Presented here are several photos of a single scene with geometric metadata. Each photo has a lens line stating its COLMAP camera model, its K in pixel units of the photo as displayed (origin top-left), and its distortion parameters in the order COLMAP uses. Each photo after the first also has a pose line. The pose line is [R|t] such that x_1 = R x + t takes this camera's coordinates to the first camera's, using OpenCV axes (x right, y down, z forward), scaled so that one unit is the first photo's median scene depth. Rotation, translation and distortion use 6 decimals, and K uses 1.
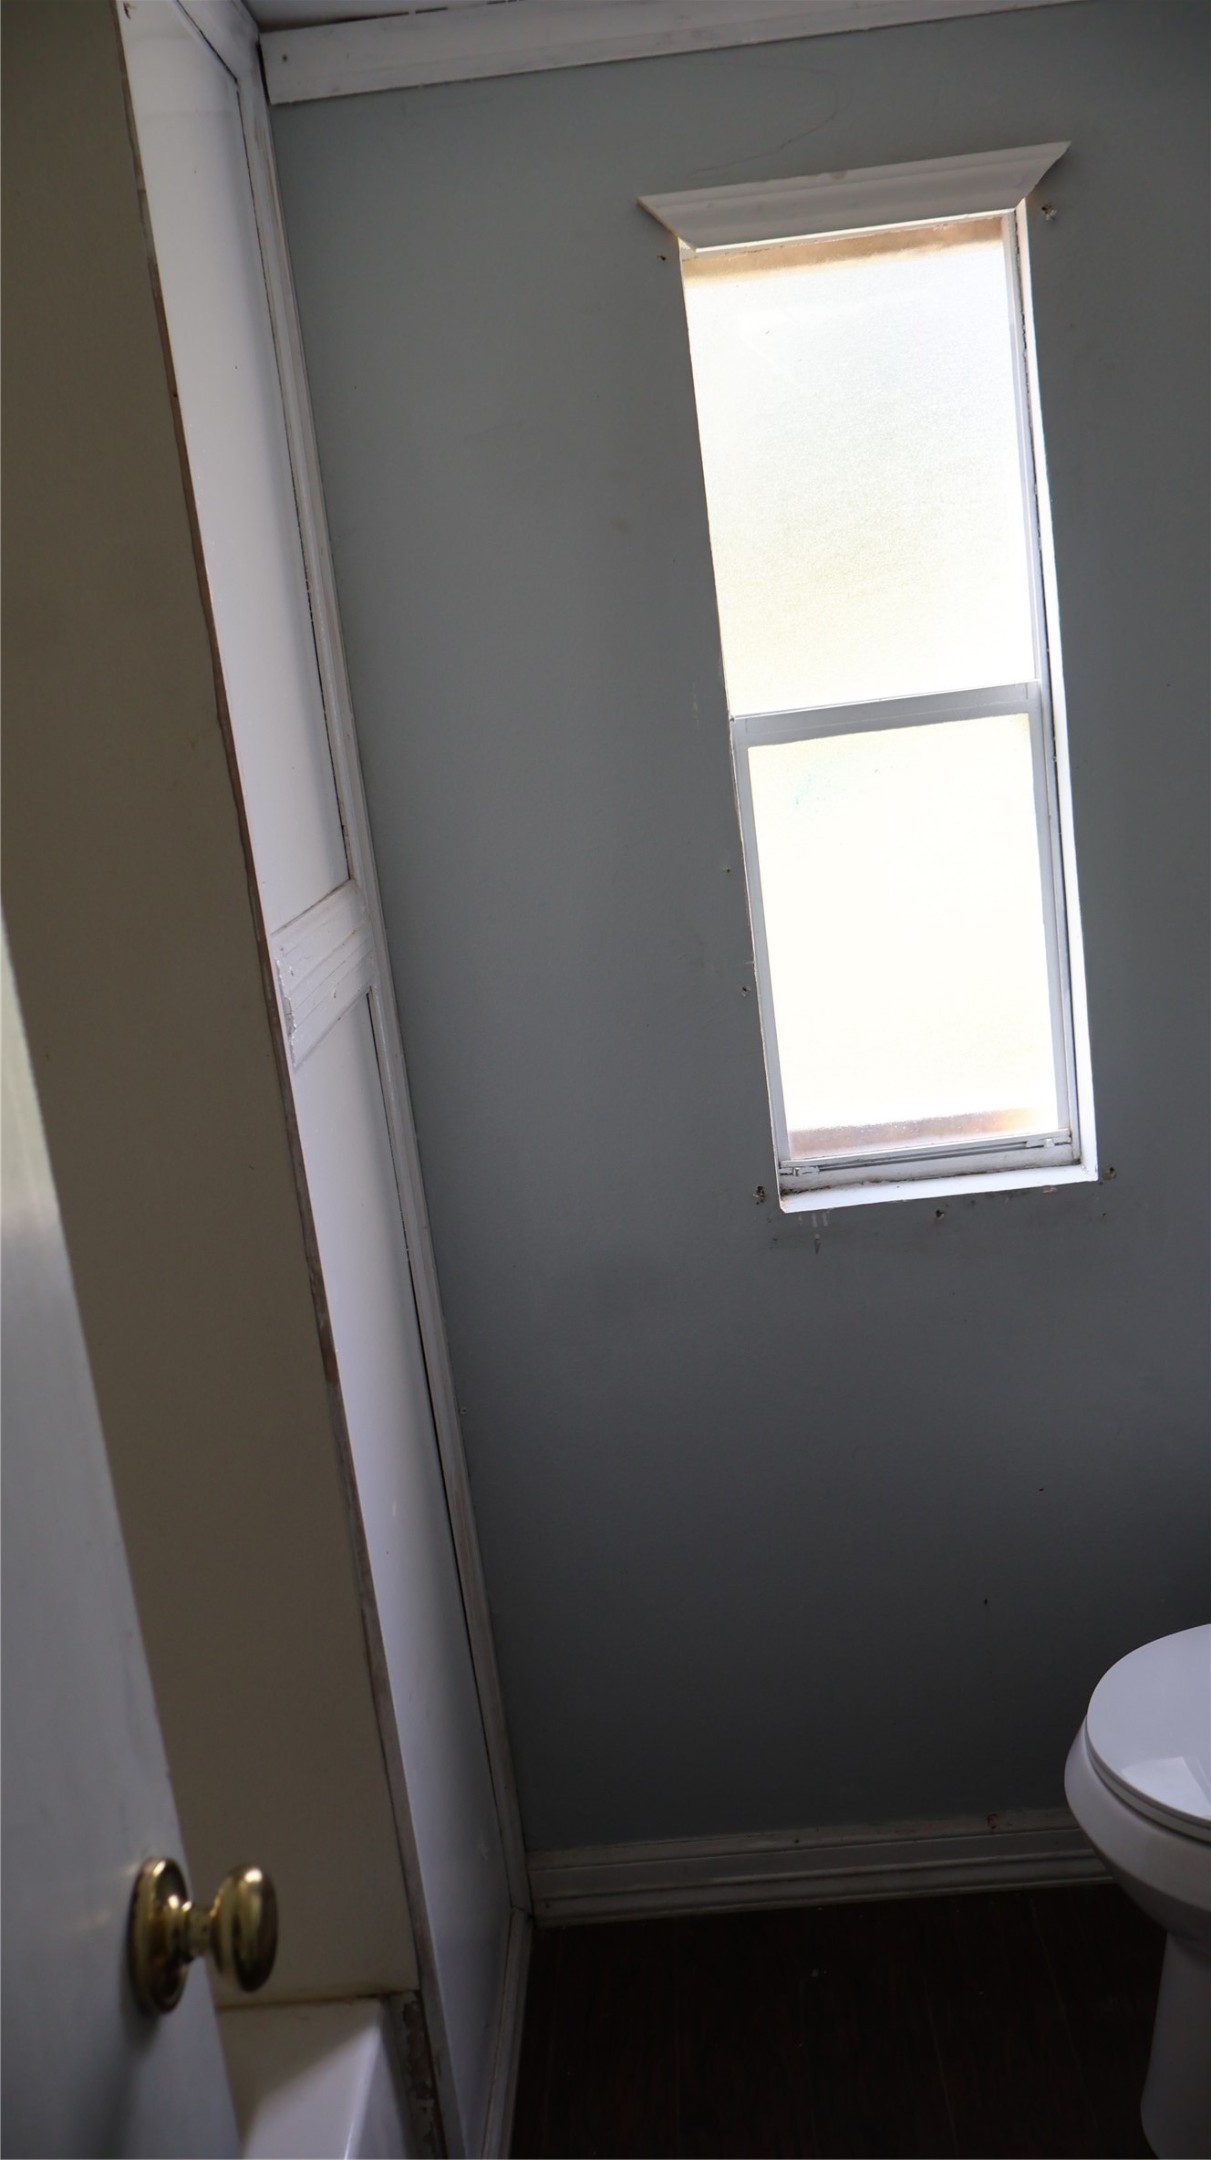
lens RADIAL K [[1821.2, 0, 607.0], [0, 1821.2, 1077.4], [0, 0, 1]] dist [0.004002, -0.001658]
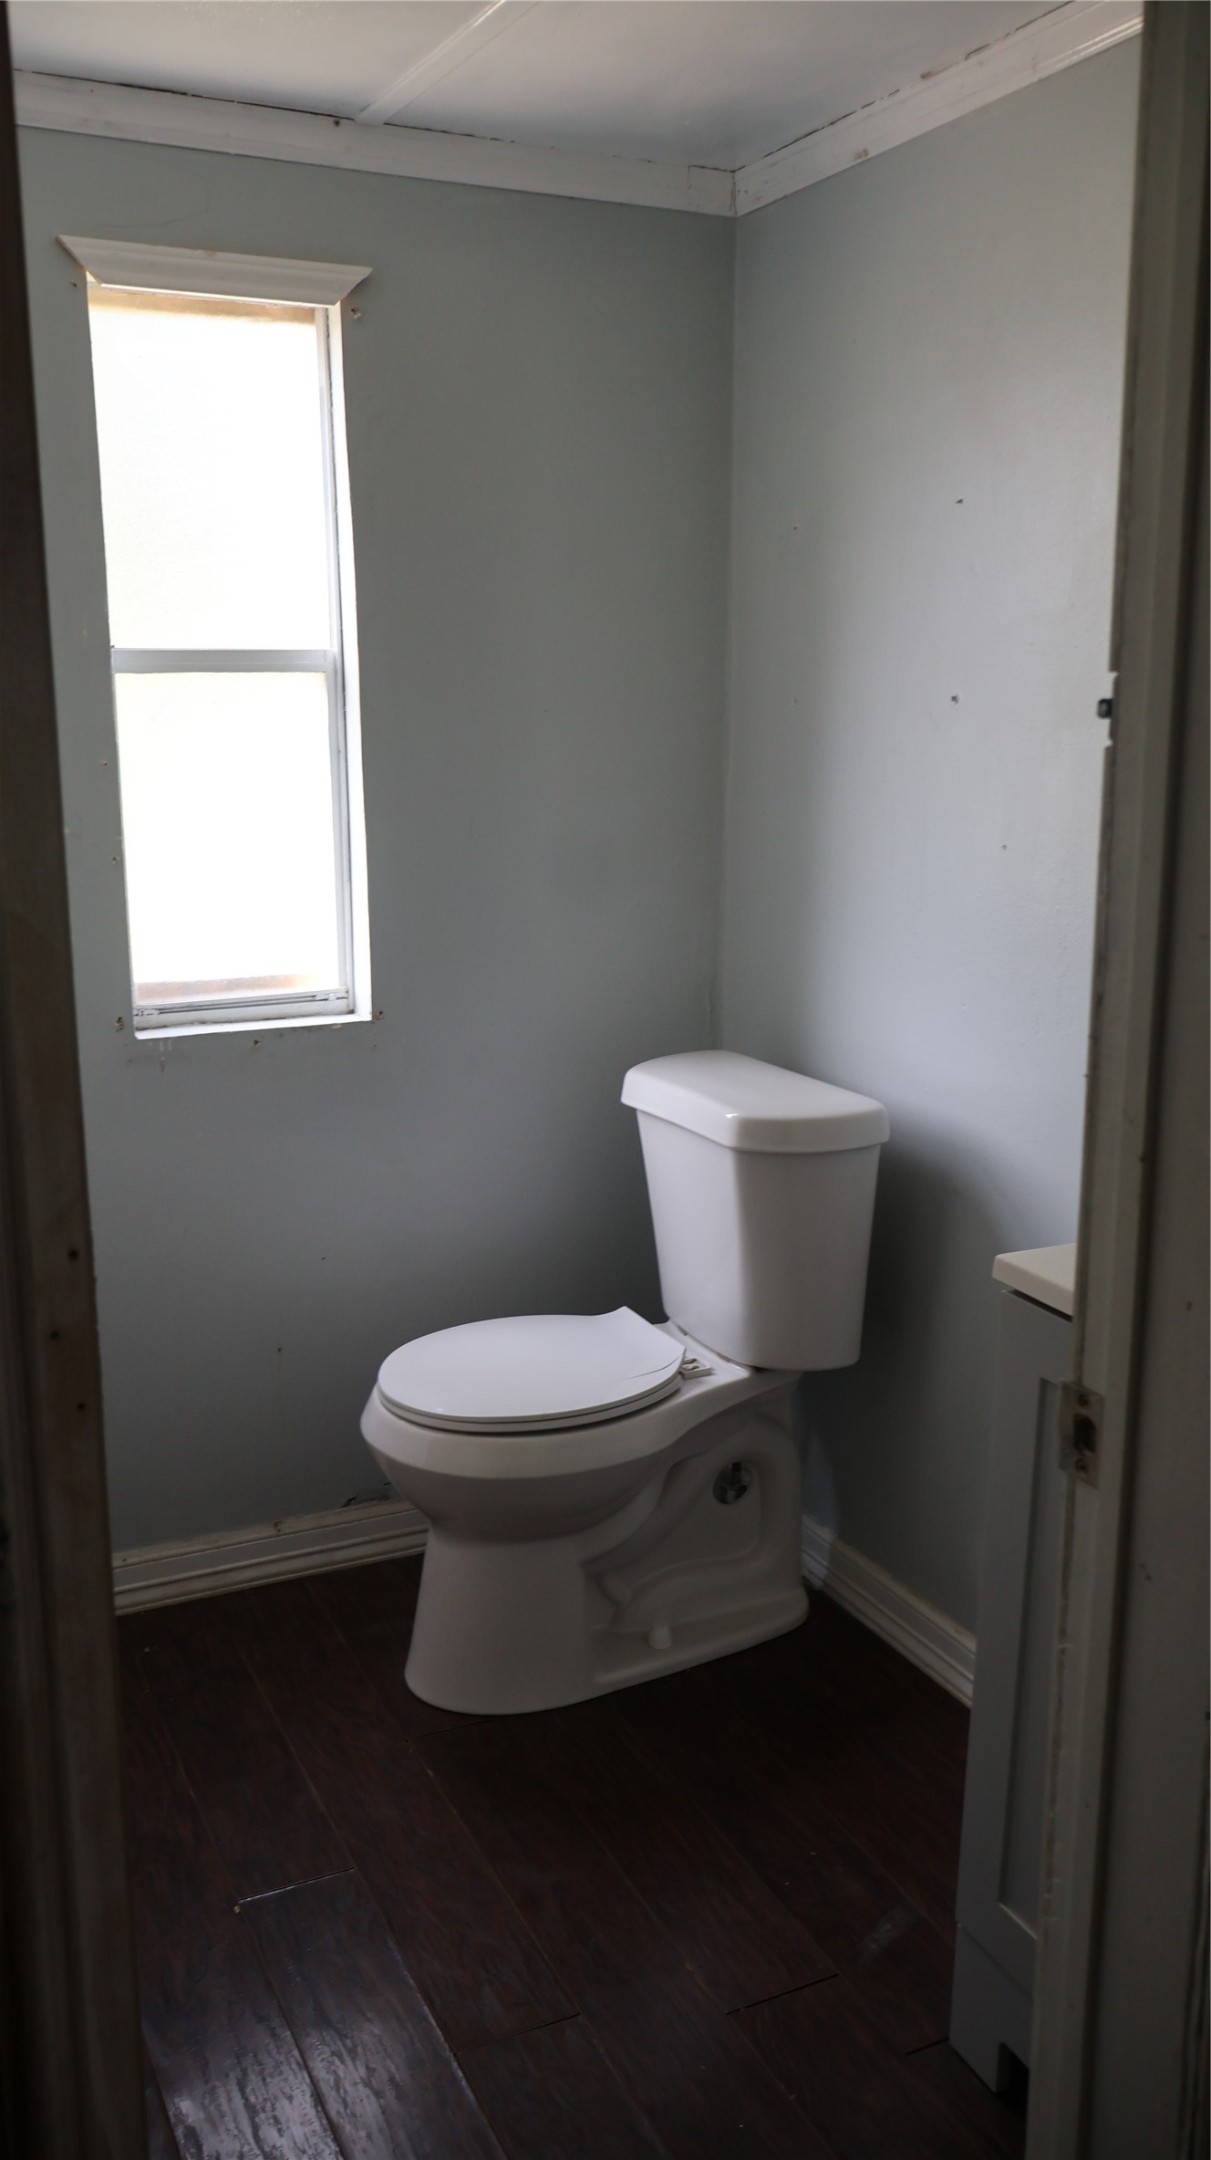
lens RADIAL K [[1821.2, 0, 605.2], [0, 1821.2, 1084.6], [0, 0, 1]] dist [0.004002, -0.001658]
pose [[0.883870, 0.016918, 0.467426, -0.210831], [-0.002802, 0.999519, -0.030879, 0.145661], [-0.467723, 0.025983, 0.883493, -0.283480]]
